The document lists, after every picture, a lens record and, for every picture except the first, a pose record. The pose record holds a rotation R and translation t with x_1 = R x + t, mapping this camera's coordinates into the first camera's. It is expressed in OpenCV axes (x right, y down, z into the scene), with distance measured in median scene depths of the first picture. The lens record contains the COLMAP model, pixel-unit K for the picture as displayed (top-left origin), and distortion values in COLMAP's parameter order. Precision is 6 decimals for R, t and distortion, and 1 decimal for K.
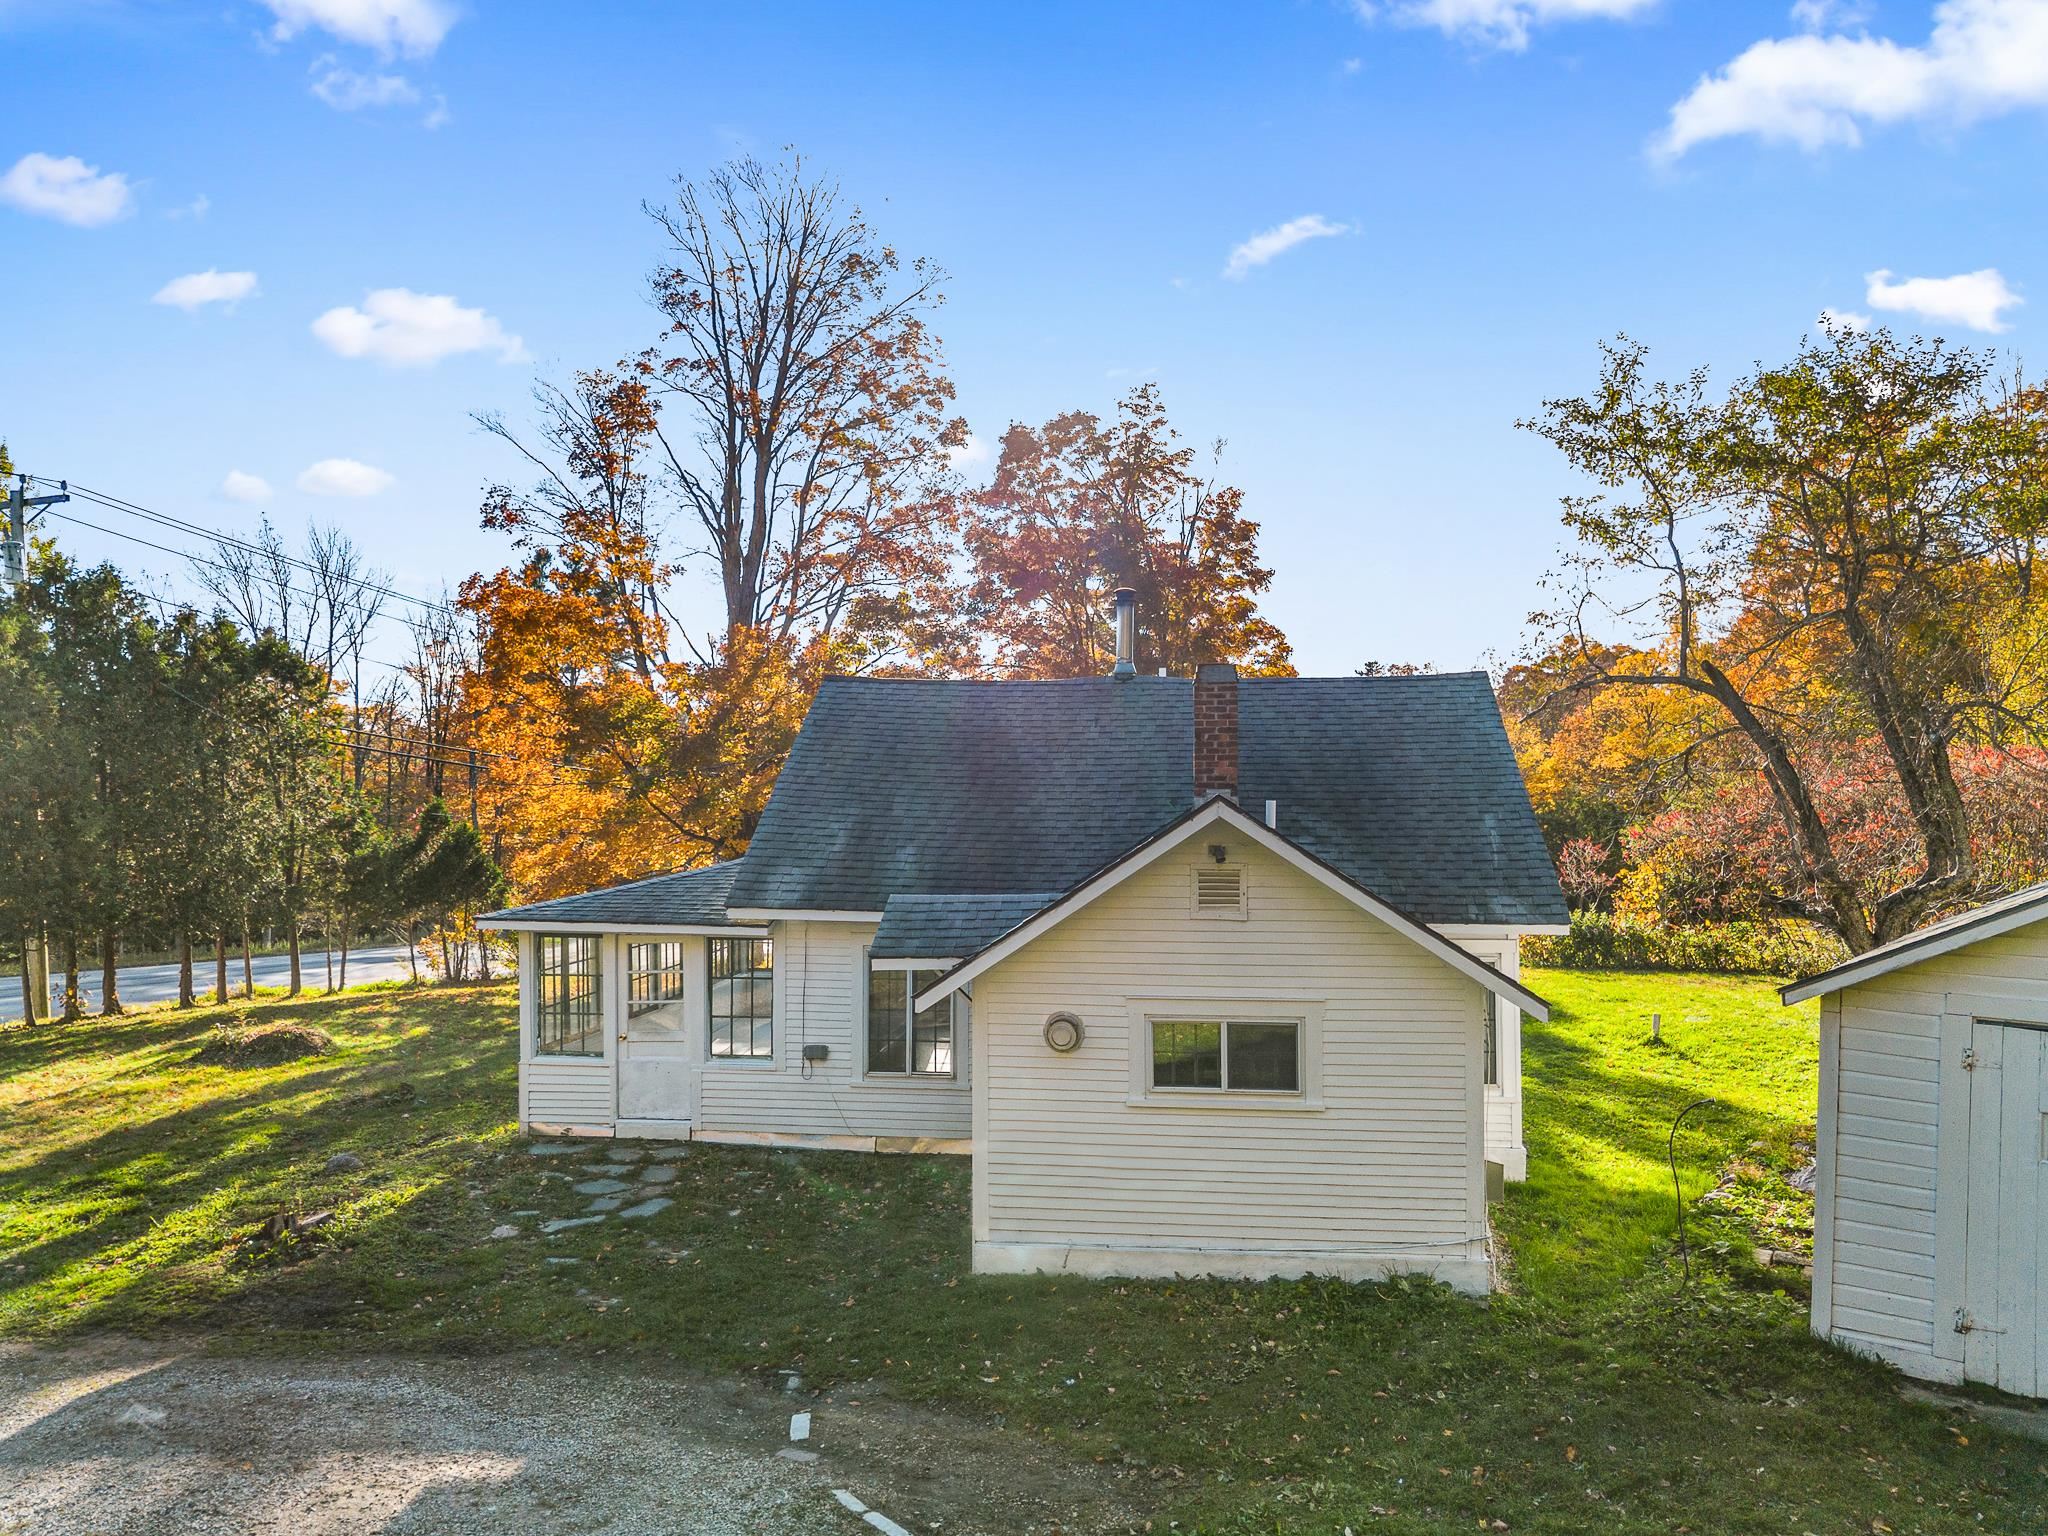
lens RADIAL K [[1447.2, 0, 1021.8], [0, 1447.2, 781.8], [0, 0, 1]] dist [0.053471, -0.046613]
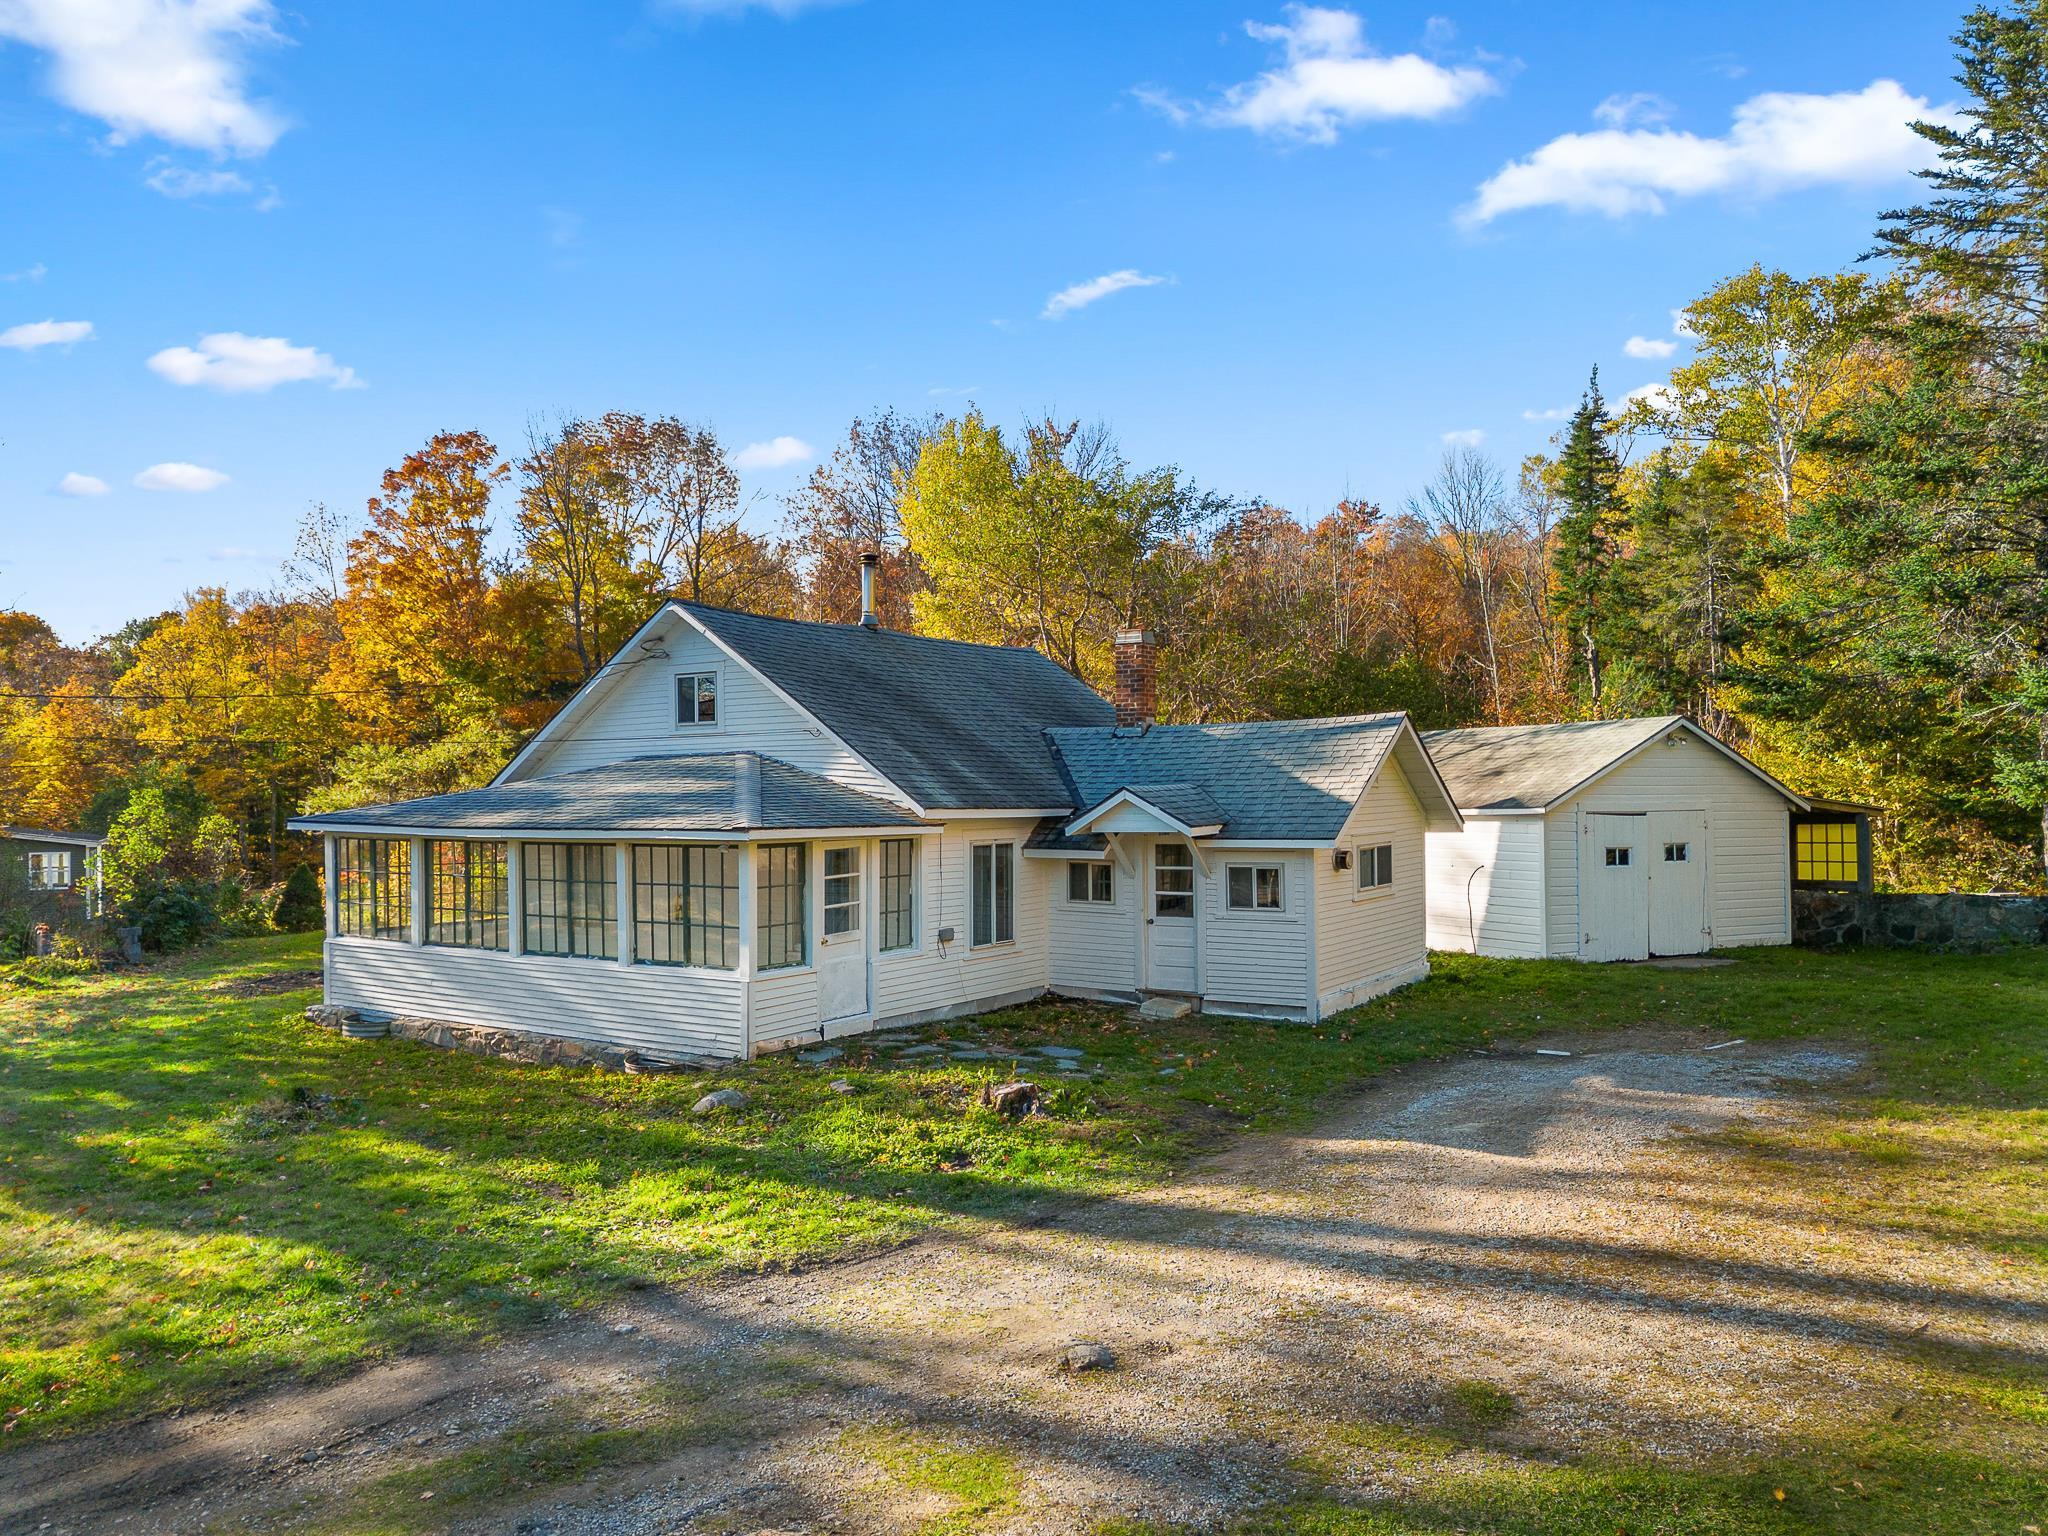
lens RADIAL K [[1447.2, 0, 1019.7], [0, 1447.2, 769.0], [0, 0, 1]] dist [0.053471, -0.046613]
pose [[0.468564, 0.003237, 0.883424, -1.265379], [-0.002837, 0.999994, -0.002159, 0.065010], [-0.883425, -0.001495, 0.468570, 0.465540]]
